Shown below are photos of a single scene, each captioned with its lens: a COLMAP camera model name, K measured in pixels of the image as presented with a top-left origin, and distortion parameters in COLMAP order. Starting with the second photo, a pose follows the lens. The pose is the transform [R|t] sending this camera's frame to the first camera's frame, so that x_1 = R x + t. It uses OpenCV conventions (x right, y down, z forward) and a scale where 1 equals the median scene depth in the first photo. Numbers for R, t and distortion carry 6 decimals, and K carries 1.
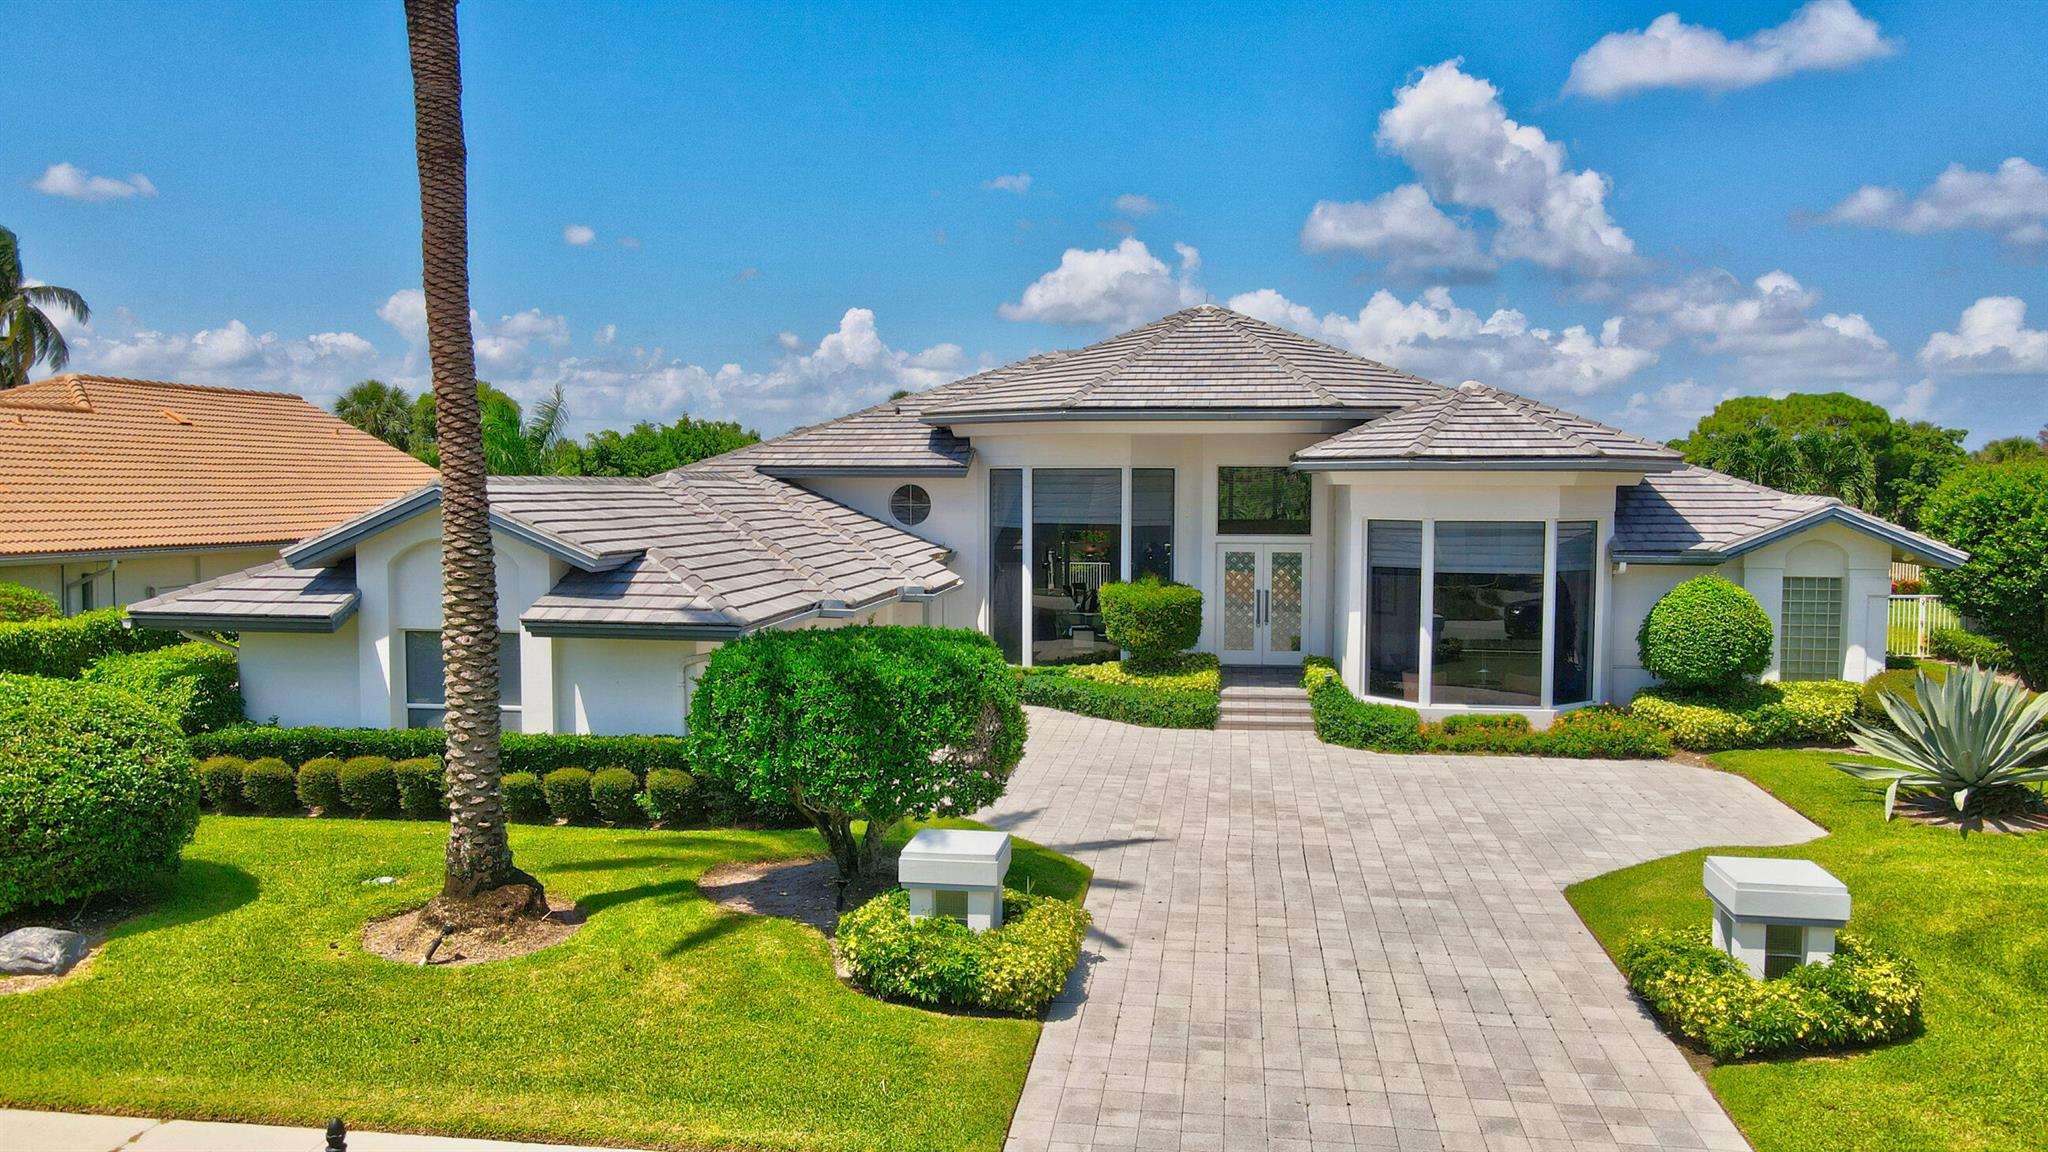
lens RADIAL K [[1497.3, 0, 1025.7], [0, 1497.3, 568.3], [0, 0, 1]] dist [0.001197, 0.027593]
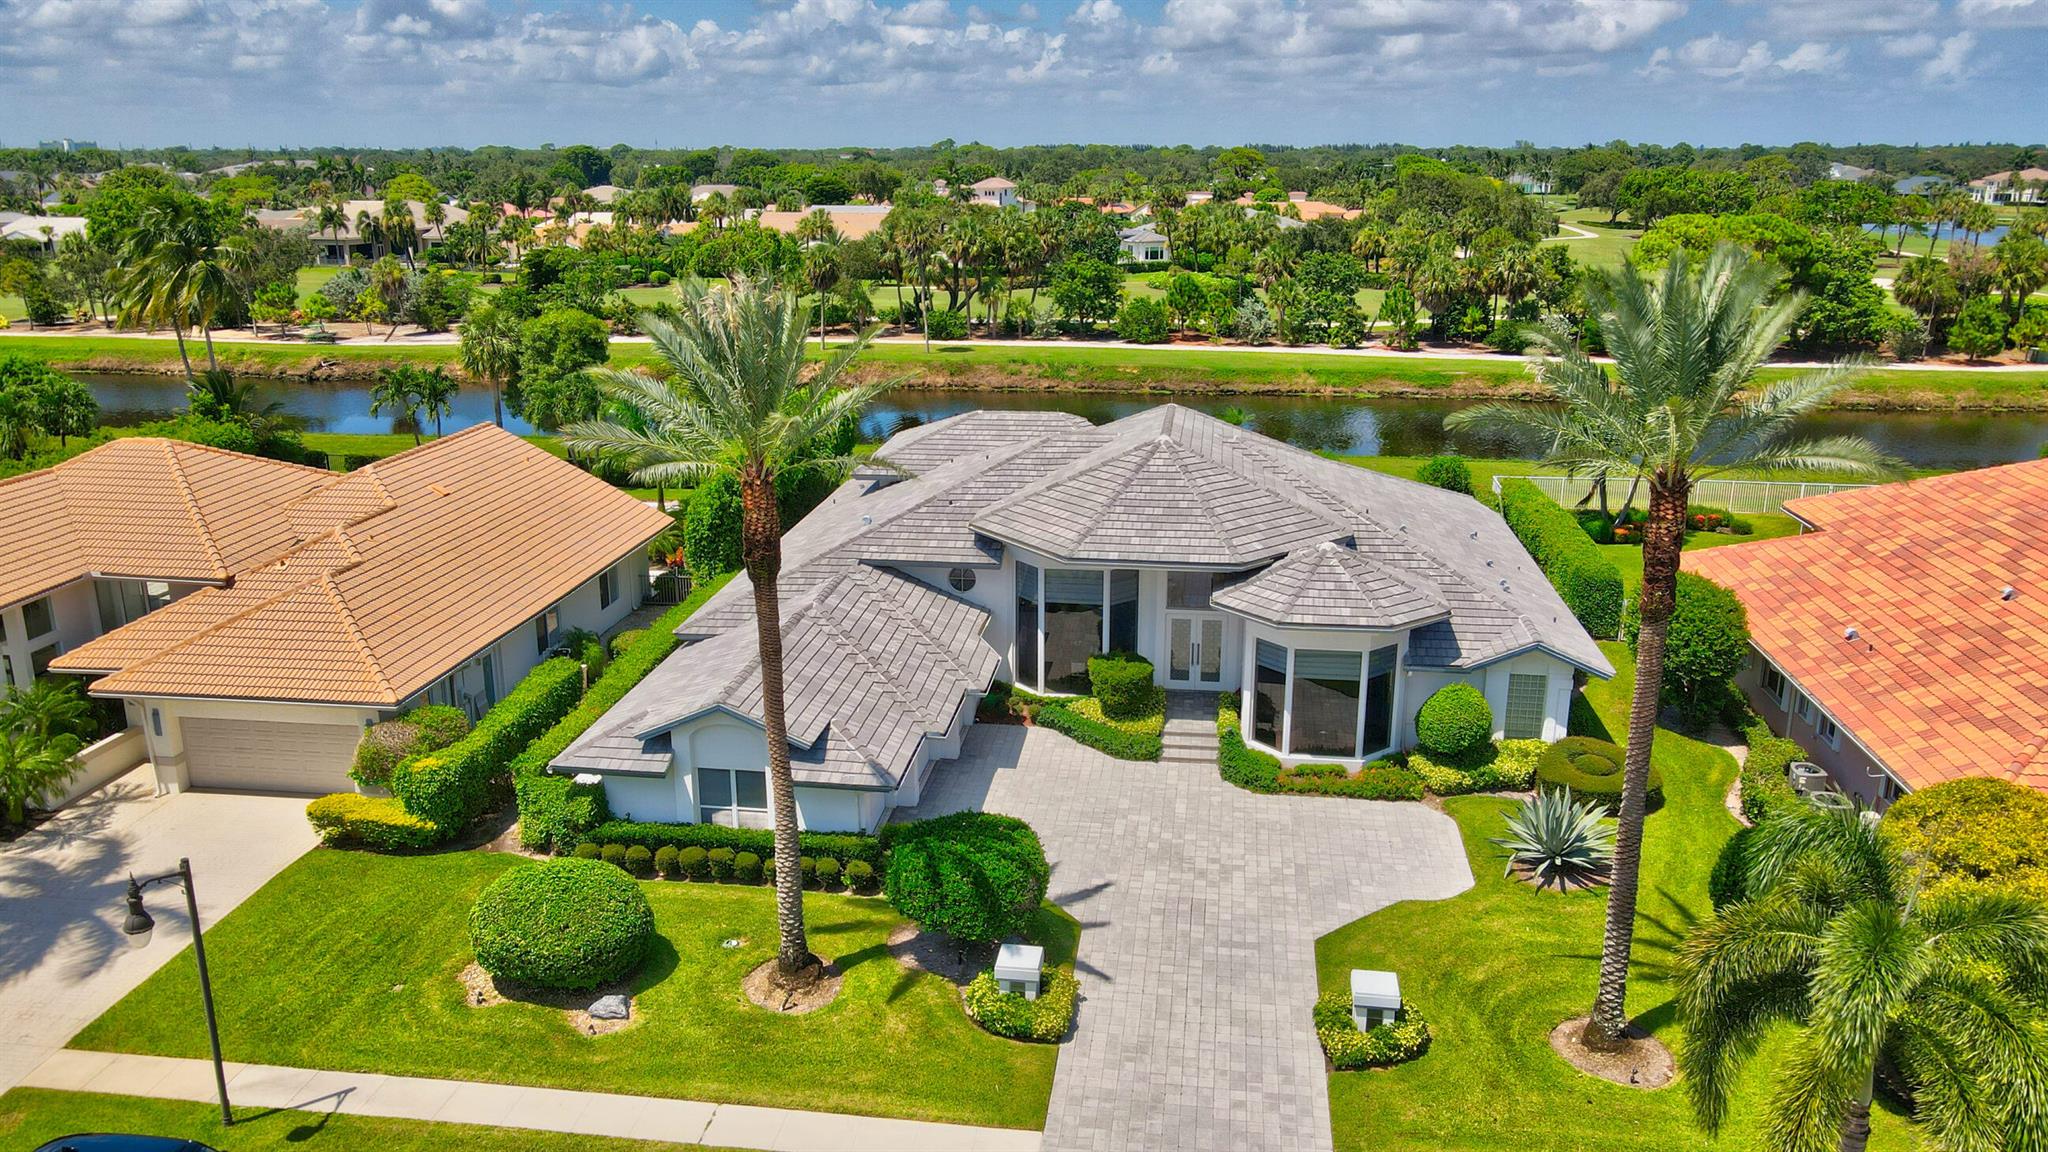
lens RADIAL K [[1497.3, 0, 1029.6], [0, 1497.3, 584.1], [0, 0, 1]] dist [0.001197, 0.027593]
pose [[0.999973, -0.002971, 0.006680, -0.036428], [0.001409, 0.974914, 0.222575, -0.690181], [-0.007174, -0.222560, 0.974893, -0.840379]]
